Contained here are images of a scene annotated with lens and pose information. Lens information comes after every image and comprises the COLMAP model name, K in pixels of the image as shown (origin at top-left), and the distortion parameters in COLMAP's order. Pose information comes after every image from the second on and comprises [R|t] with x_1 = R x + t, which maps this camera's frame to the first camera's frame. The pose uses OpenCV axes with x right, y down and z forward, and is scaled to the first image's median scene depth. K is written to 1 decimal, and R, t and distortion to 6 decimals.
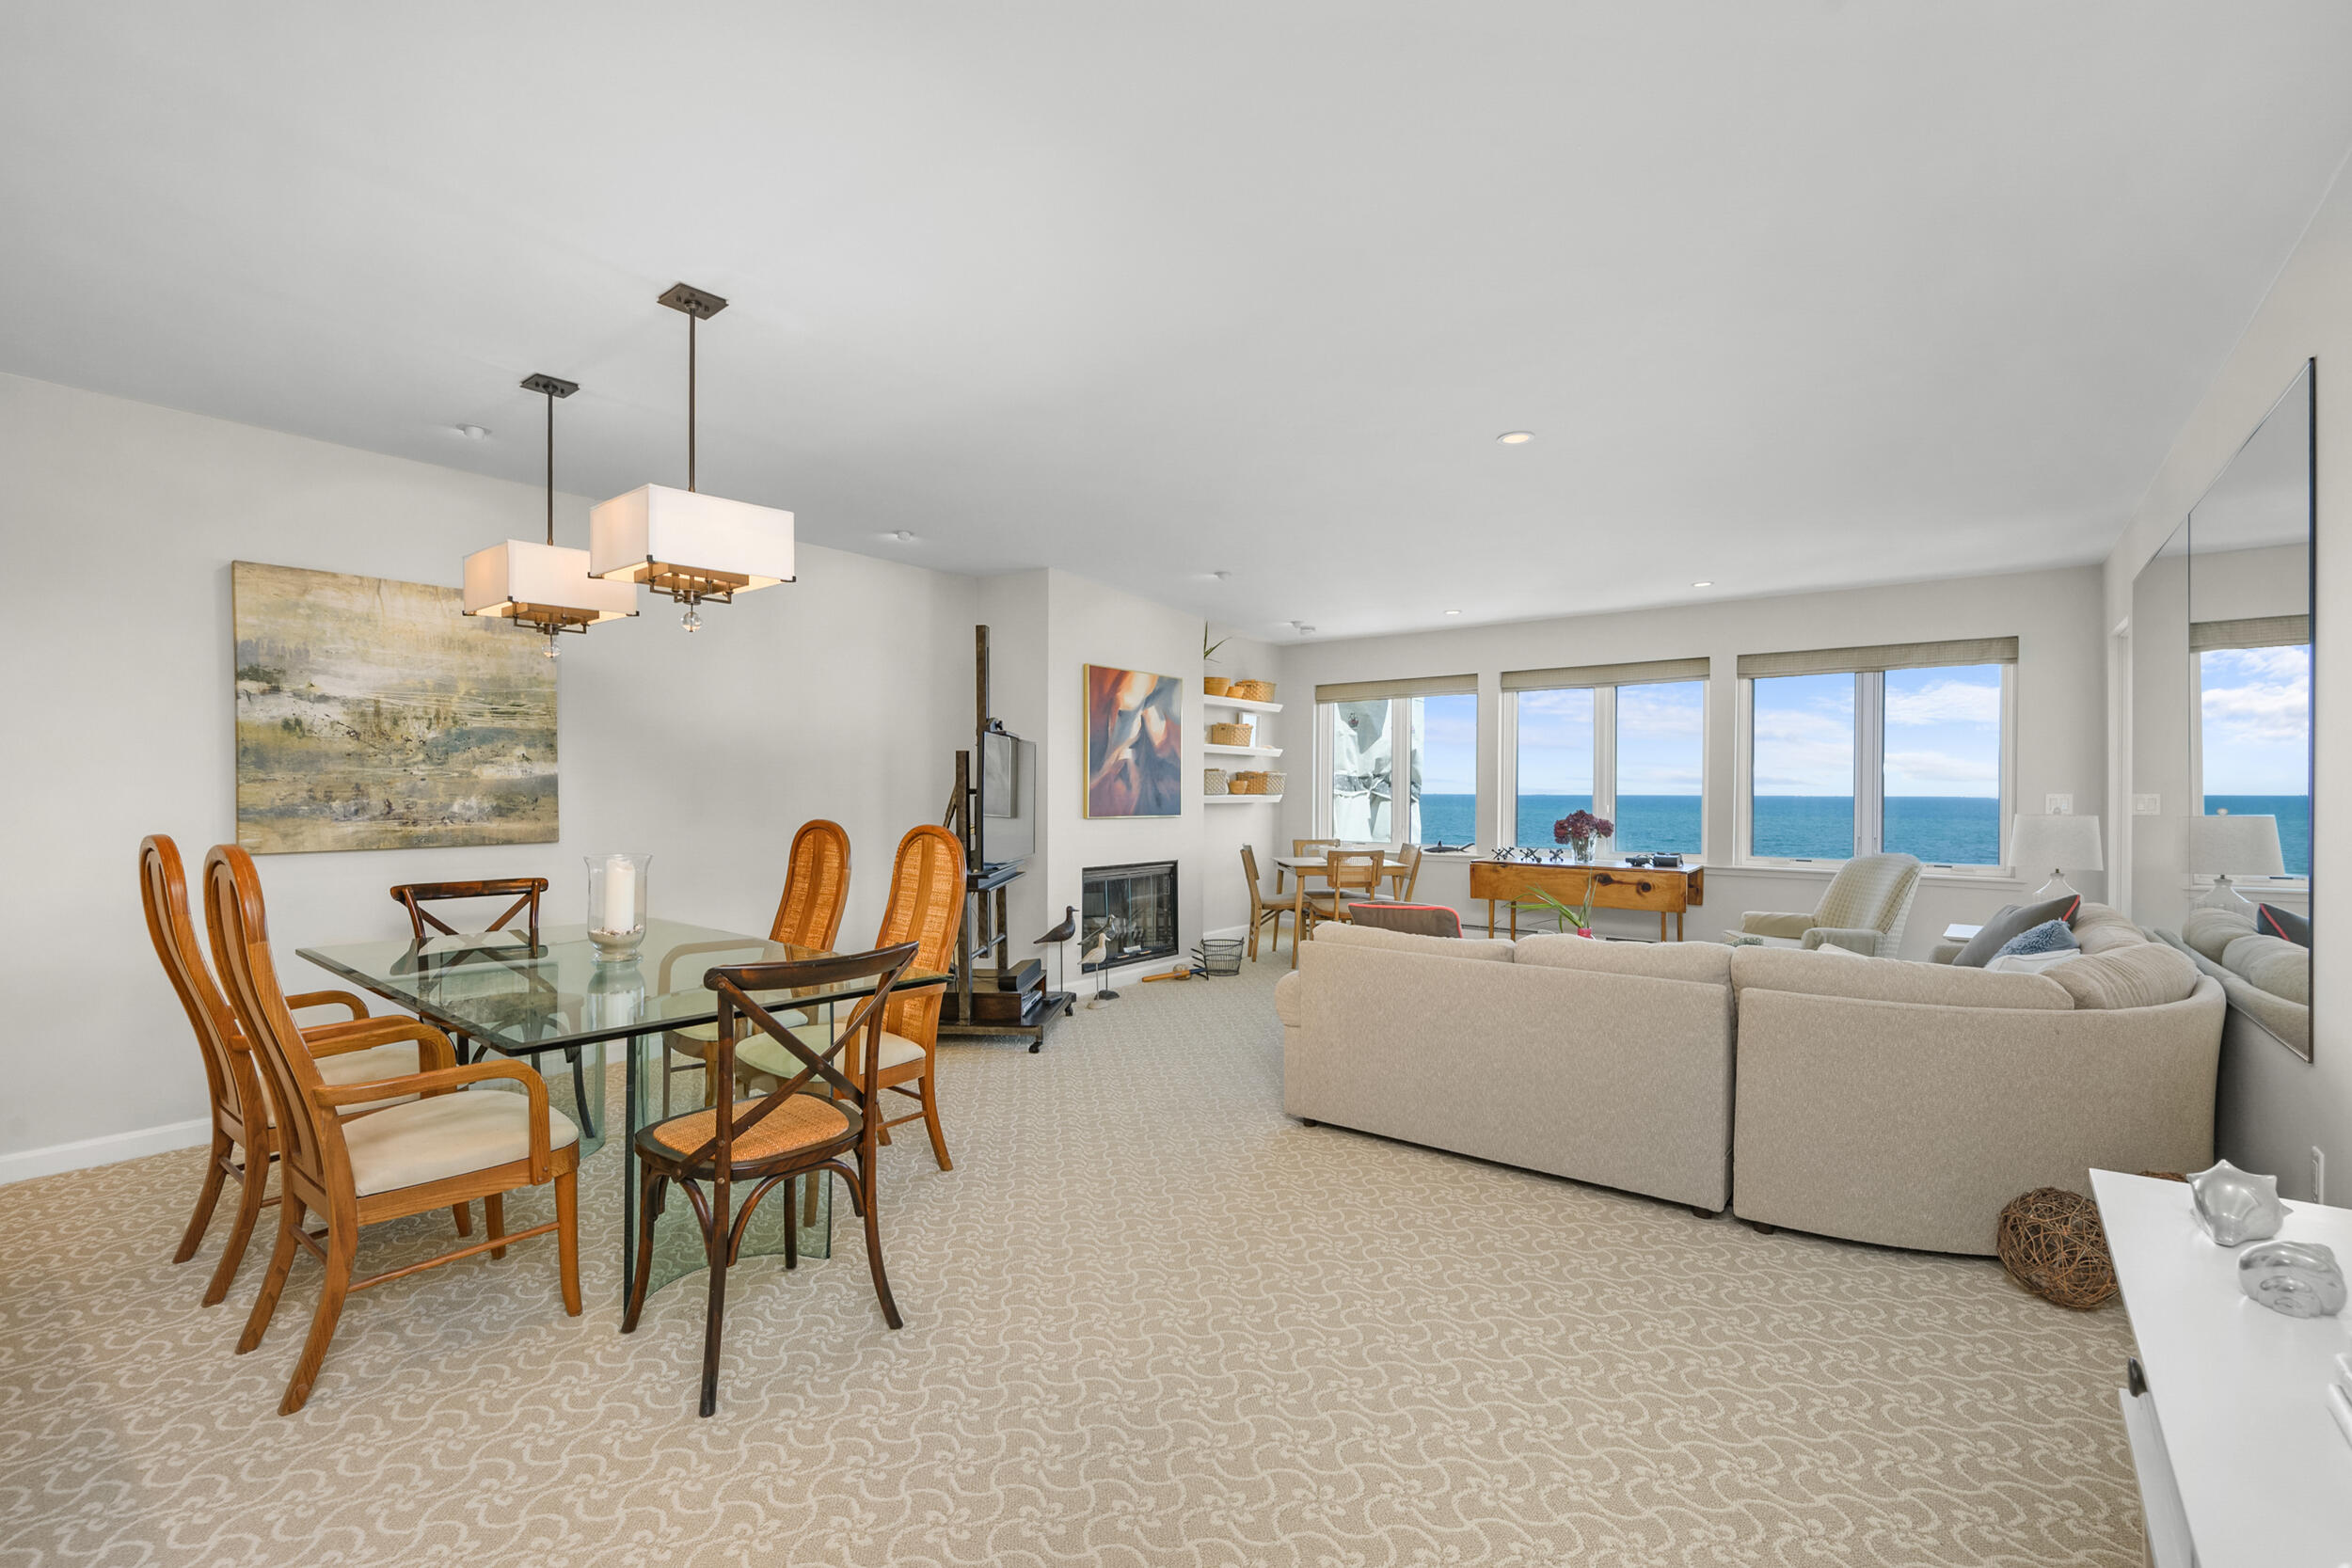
lens RADIAL K [[1247.4, 0, 1176.0], [0, 1247.4, 784.0], [0, 0, 1]] dist [-0.000237, 0.000027]
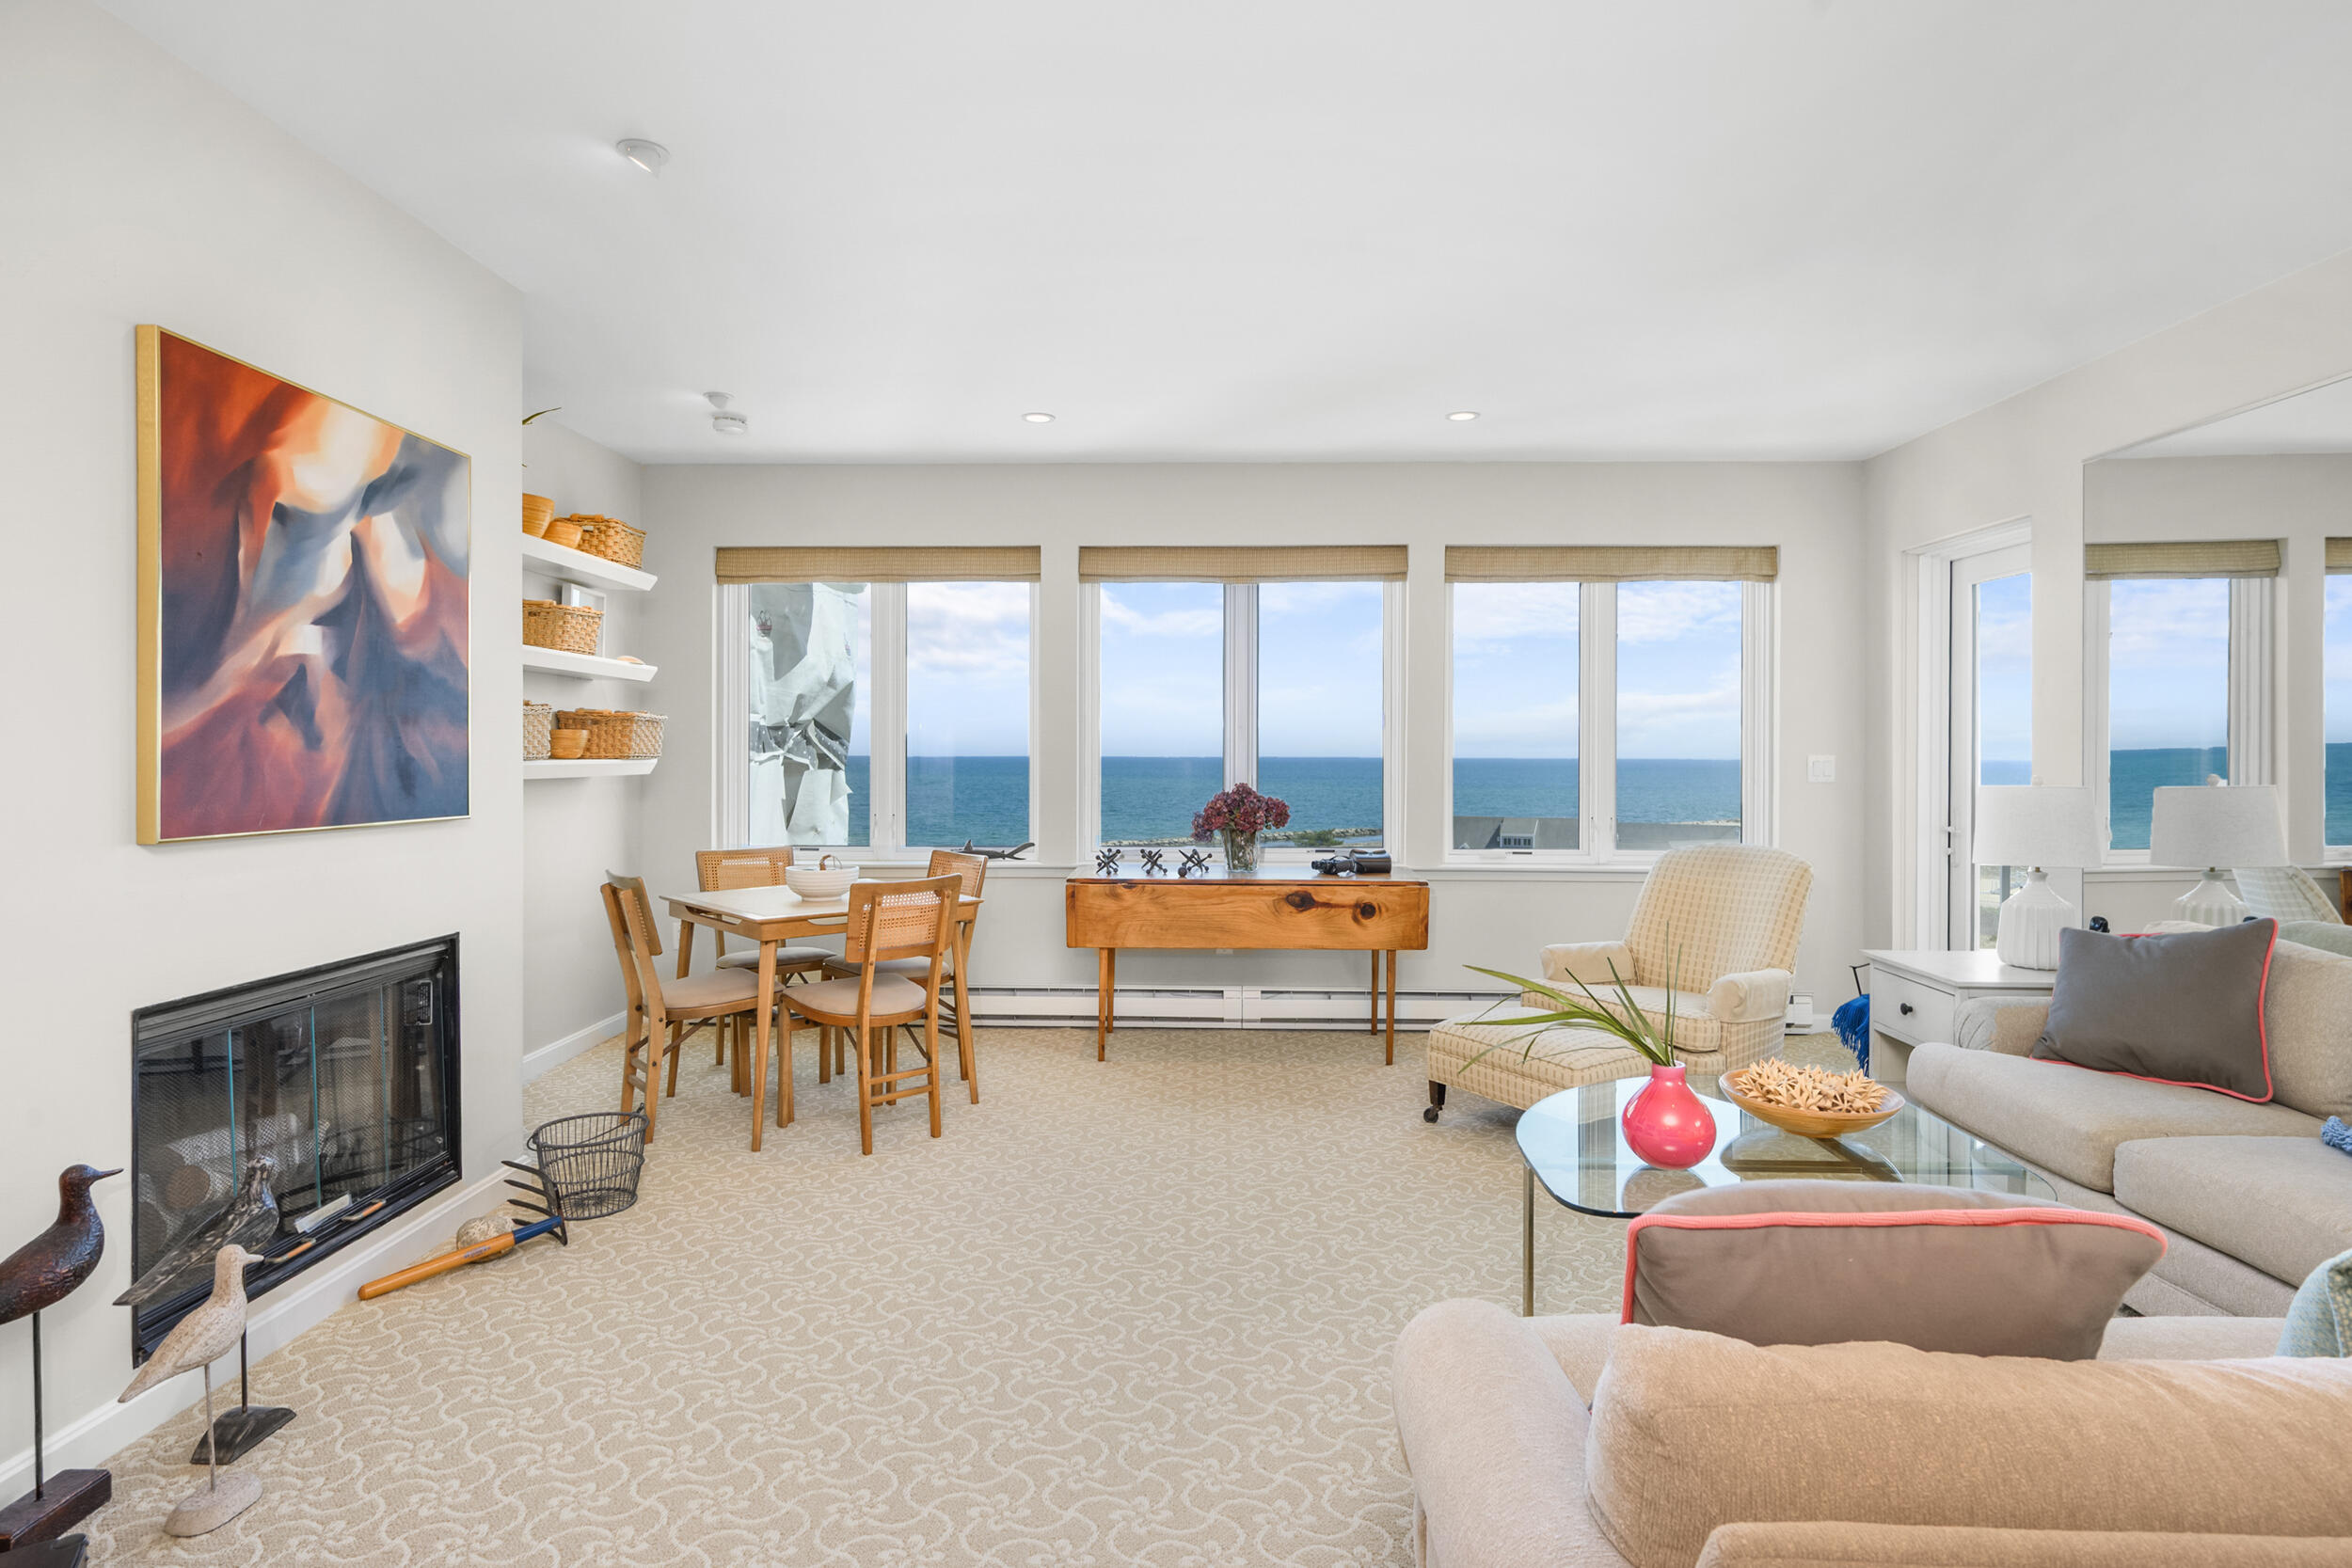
lens RADIAL K [[1210.2, 0, 1173.8], [0, 1210.2, 760.6], [0, 0, 1]] dist [-0.005171, -0.000704]
pose [[0.800128, -0.003790, 0.599817, -0.045228], [-0.005209, 0.999898, 0.013266, 0.002321], [-0.599807, -0.013739, 0.800027, 0.581086]]
